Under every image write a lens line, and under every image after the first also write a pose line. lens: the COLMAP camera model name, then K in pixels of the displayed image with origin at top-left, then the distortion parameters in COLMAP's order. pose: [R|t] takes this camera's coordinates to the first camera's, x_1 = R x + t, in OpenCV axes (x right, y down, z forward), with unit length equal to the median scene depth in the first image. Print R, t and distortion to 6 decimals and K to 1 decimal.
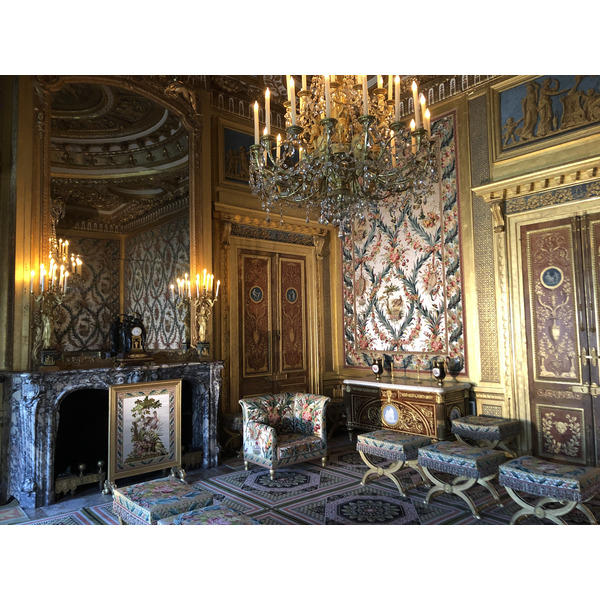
lens RADIAL K [[494.4, 0, 299.6], [0, 494.4, 297.3], [0, 0, 1]] dist [0.056340, -0.048988]
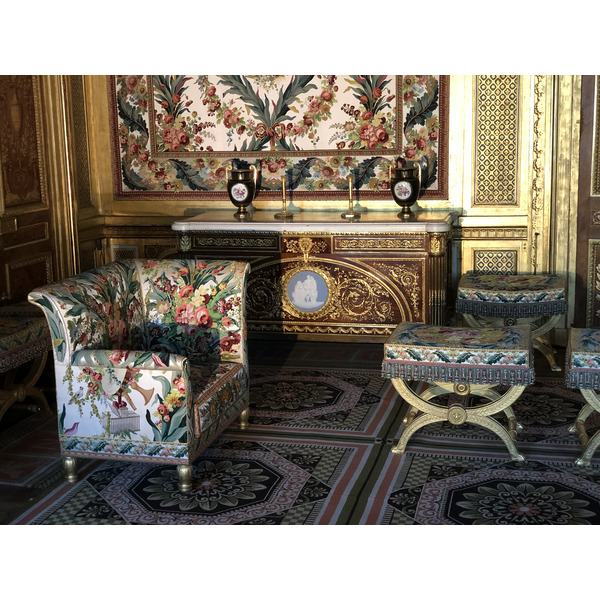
lens RADIAL K [[903.2, 0, 300.5], [0, 903.2, 301.3], [0, 0, 1]] dist [0.025063, 0.000000]
pose [[0.816246, -0.109071, 0.567315, -0.281626], [-0.030193, 0.972619, 0.230435, 0.058993], [-0.576915, -0.205221, 0.790603, 0.362849]]
